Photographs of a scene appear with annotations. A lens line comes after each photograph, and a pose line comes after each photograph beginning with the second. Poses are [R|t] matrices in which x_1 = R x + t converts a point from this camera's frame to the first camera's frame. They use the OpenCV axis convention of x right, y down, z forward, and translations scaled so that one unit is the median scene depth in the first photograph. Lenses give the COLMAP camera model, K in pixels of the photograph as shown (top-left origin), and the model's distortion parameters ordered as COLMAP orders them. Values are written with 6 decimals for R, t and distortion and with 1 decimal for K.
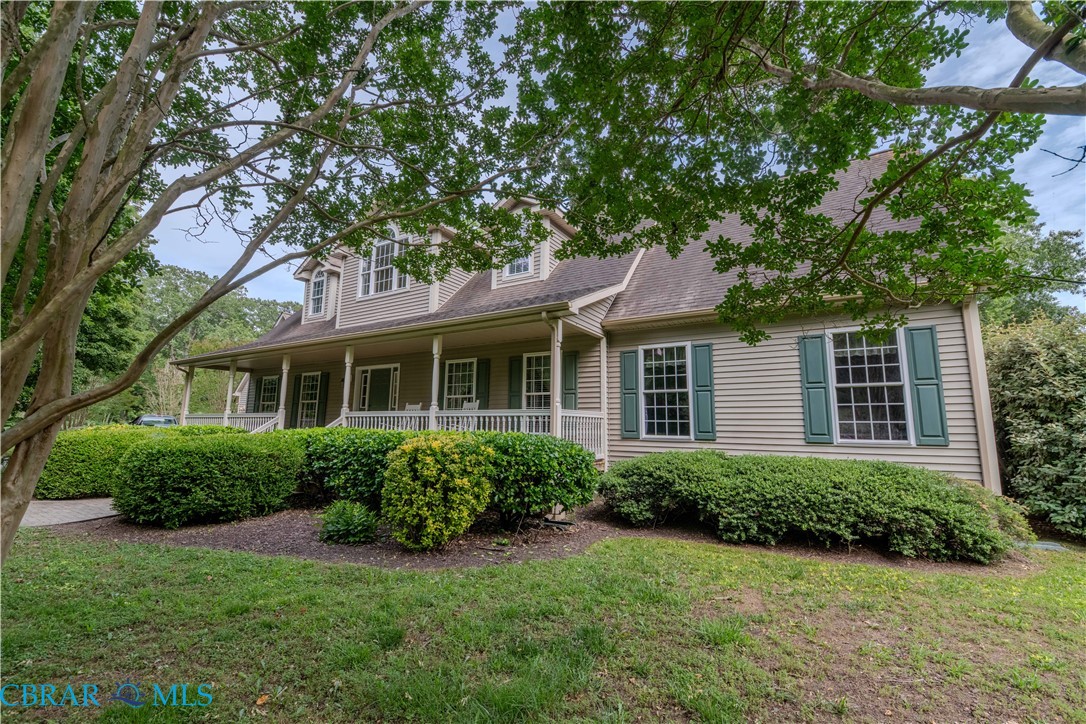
lens RADIAL K [[436.6, 0, 543.0], [0, 436.6, 362.0], [0, 0, 1]] dist [0.000243, -0.000104]
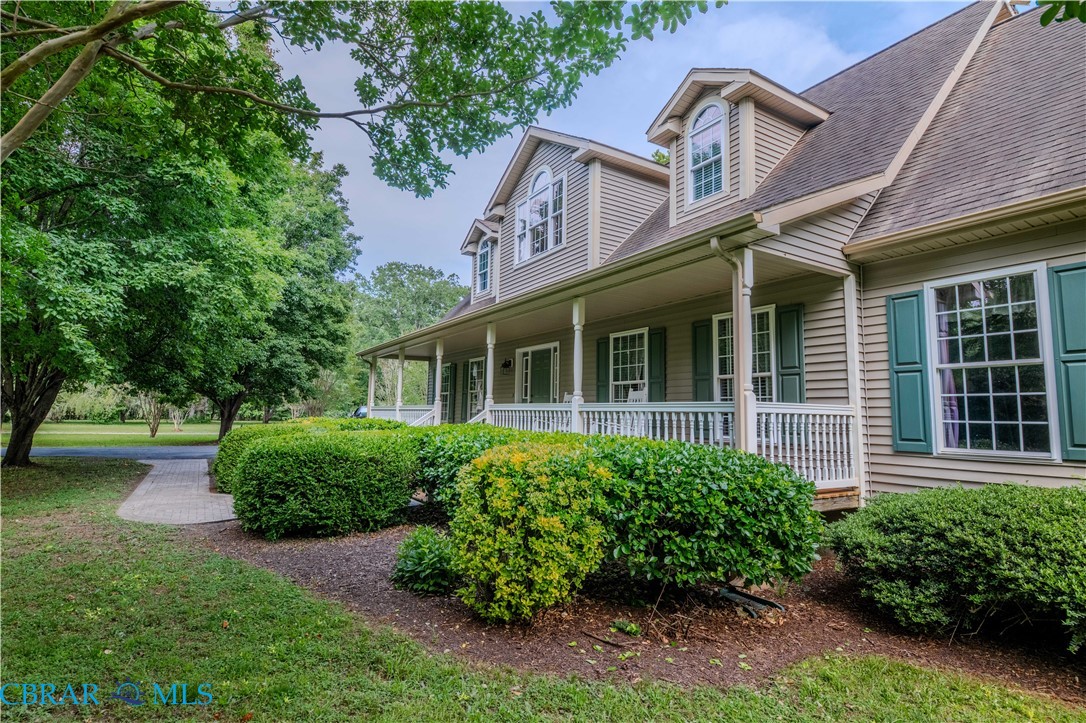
lens RADIAL K [[522.0, 0, 543.0], [0, 522.0, 361.5], [0, 0, 1]] dist [0.049475, -0.046528]
pose [[0.894051, -0.038591, -0.446299, 0.108088], [0.056702, 0.998018, 0.027291, 0.019693], [0.444361, -0.049705, 0.894468, 0.254241]]
